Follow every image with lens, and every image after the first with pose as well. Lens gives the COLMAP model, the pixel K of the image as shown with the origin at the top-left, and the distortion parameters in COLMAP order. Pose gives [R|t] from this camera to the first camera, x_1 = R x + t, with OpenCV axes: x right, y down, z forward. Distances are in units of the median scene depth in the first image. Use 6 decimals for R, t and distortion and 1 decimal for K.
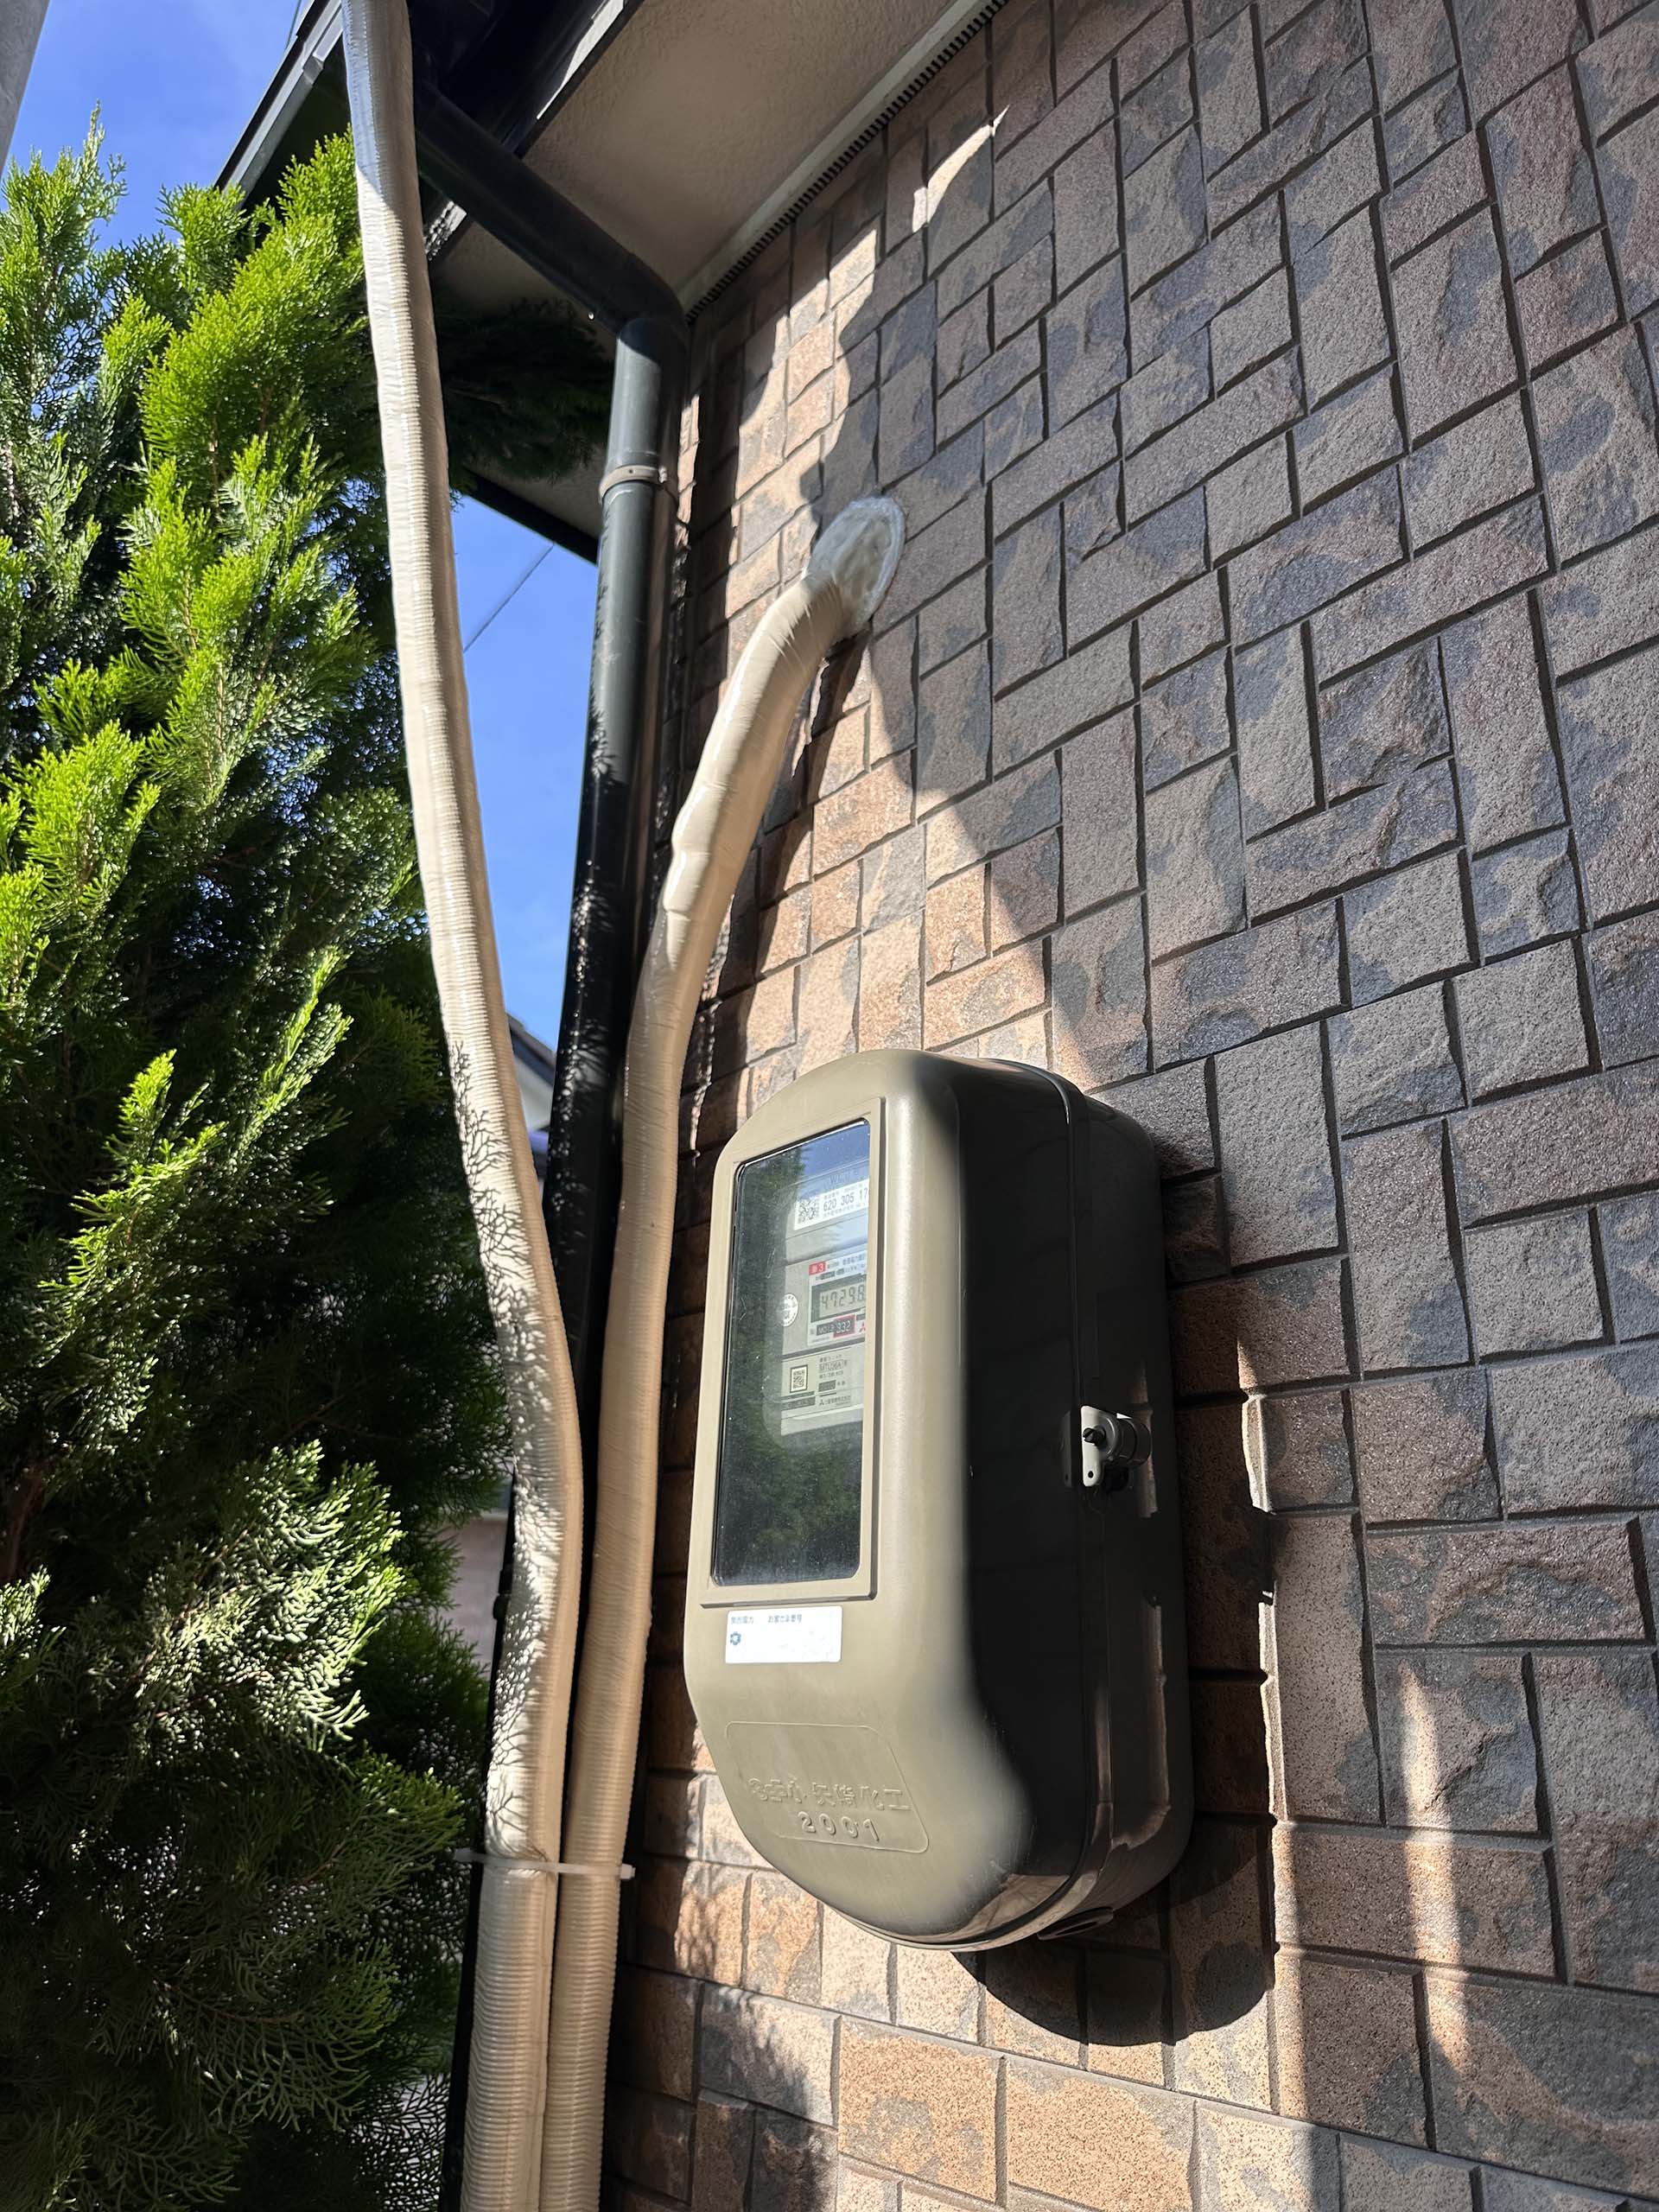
lens RADIAL K [[1571.8, 0, 846.3], [0, 1571.8, 1130.1], [0, 0, 1]] dist [0.018103, -0.035963]
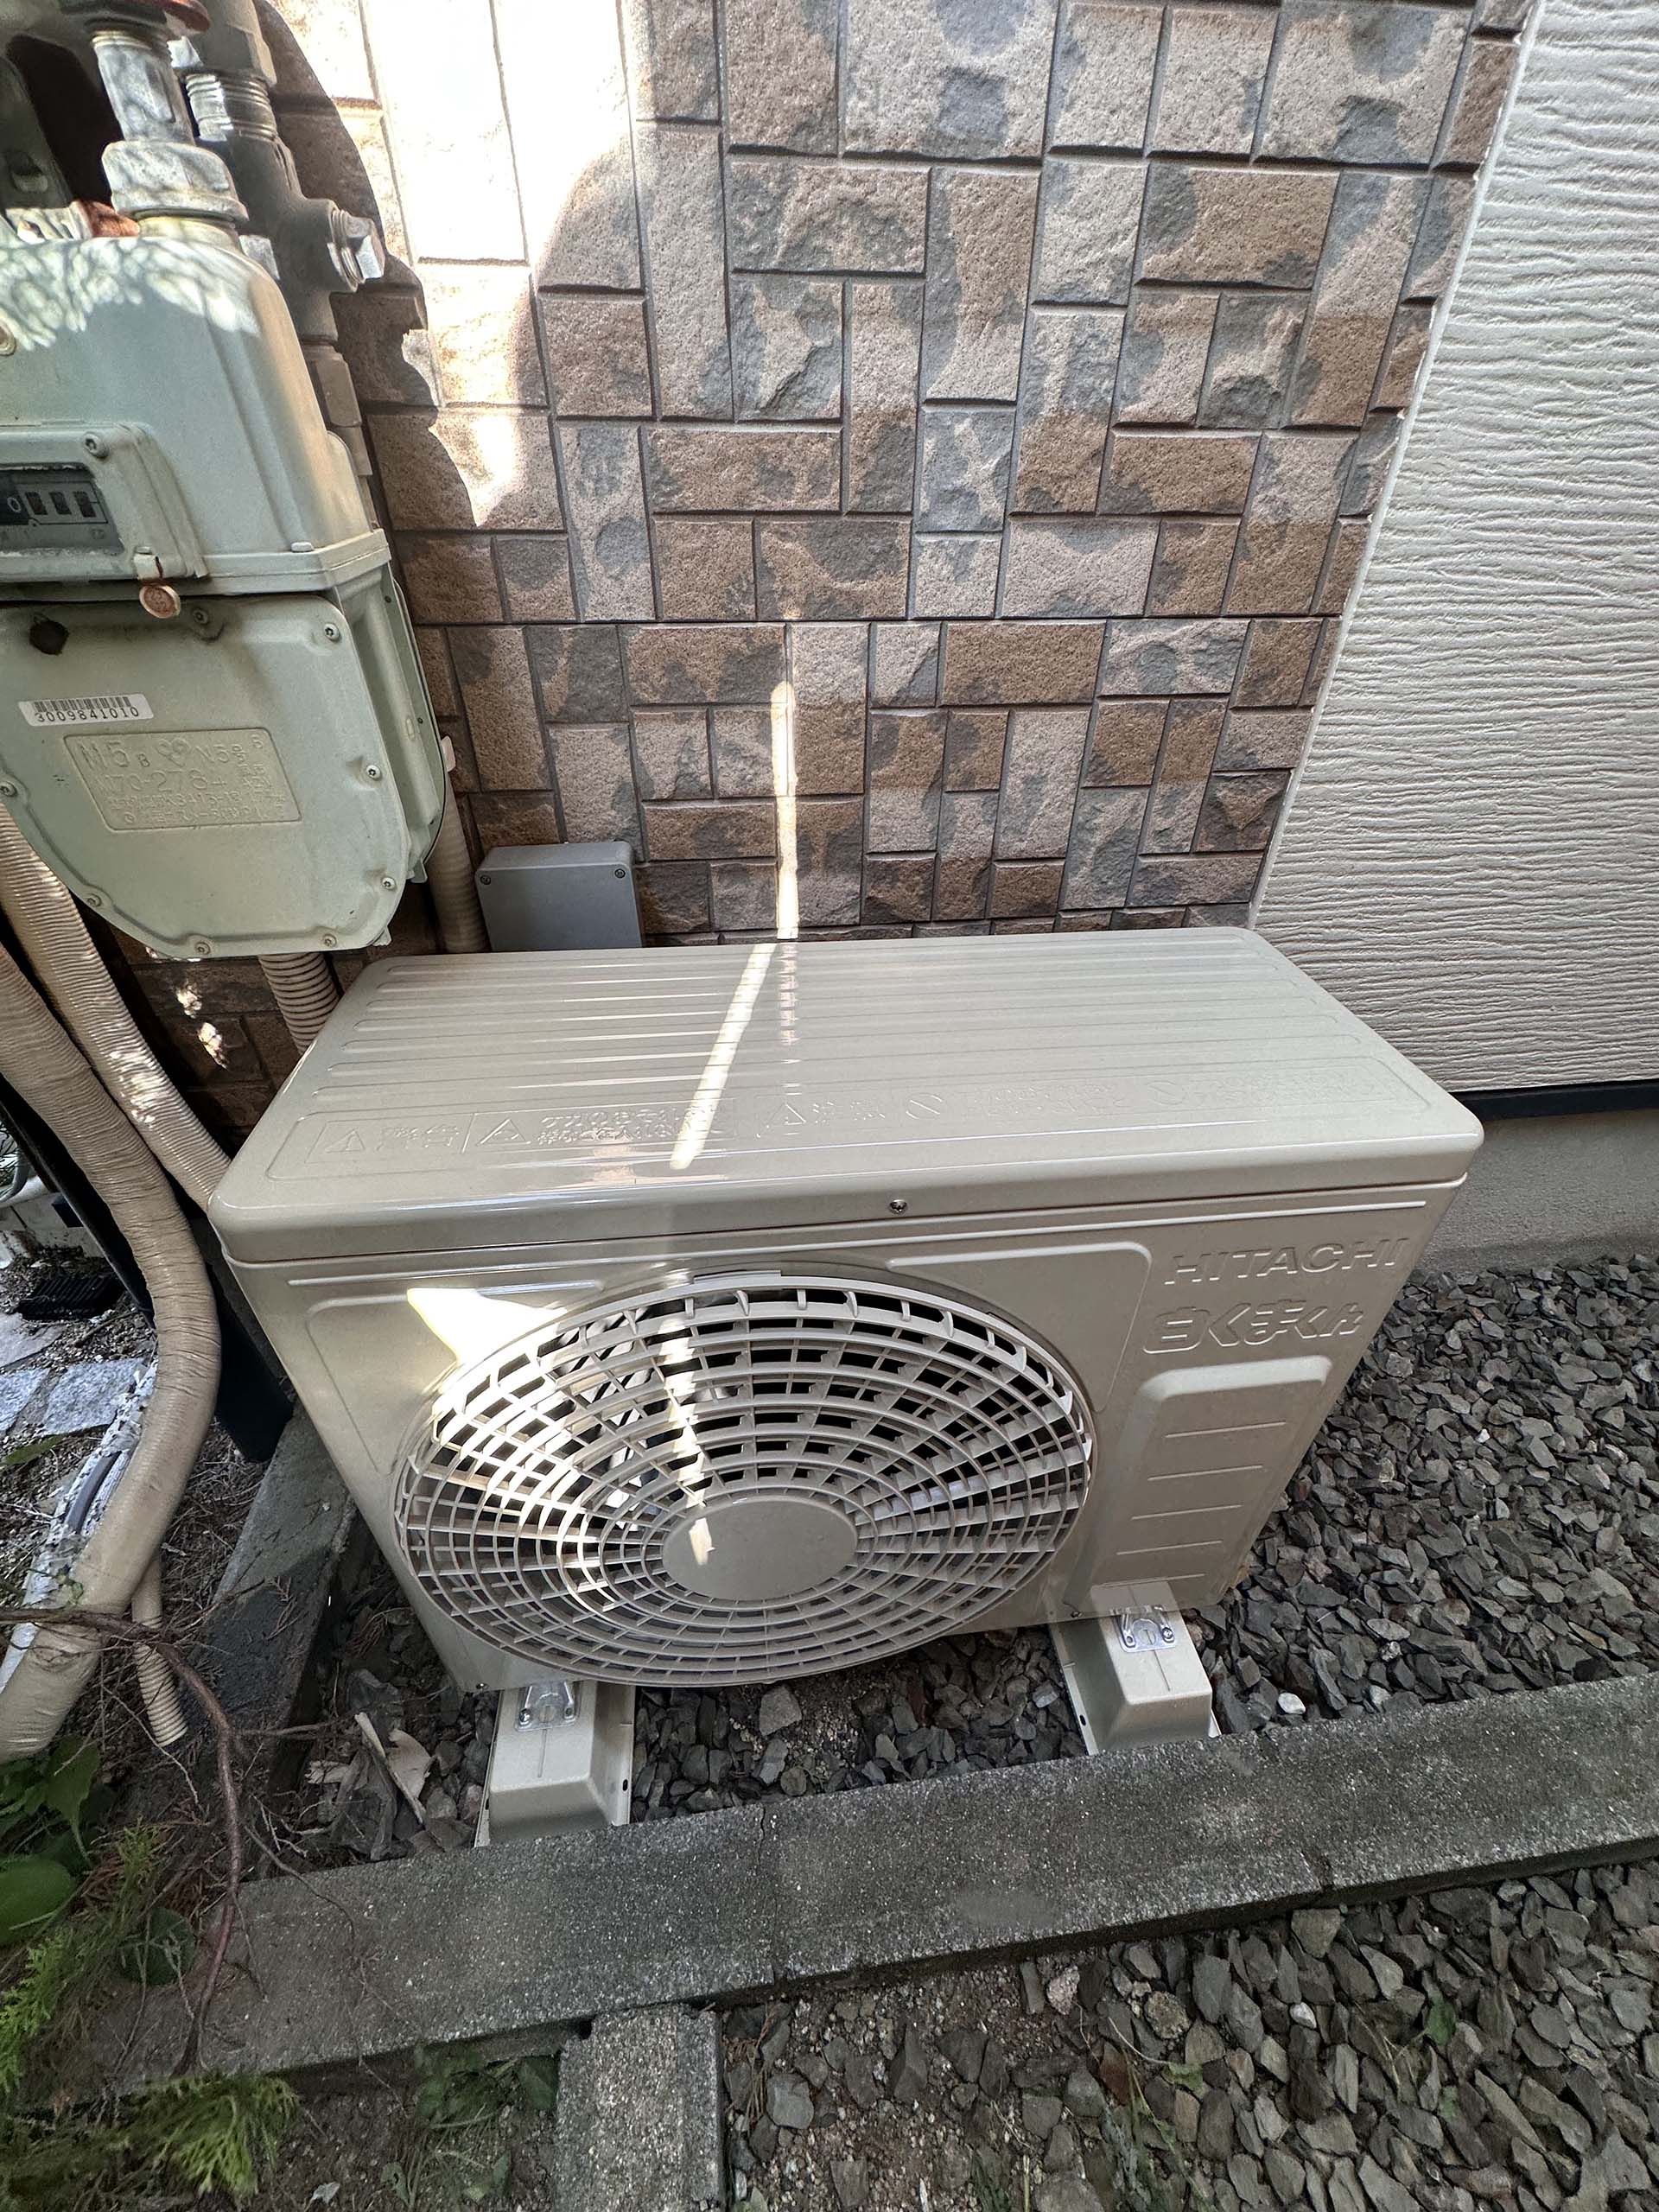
lens RADIAL K [[873.0, 0, 829.8], [0, 873.0, 1103.0], [0, 0, 1]] dist [-0.003815, 0.001045]
pose [[0.573688, -0.500324, 0.648505, -0.343006], [-0.277900, 0.625893, 0.728718, 0.144806], [-0.770489, -0.598277, 0.220027, 0.230567]]
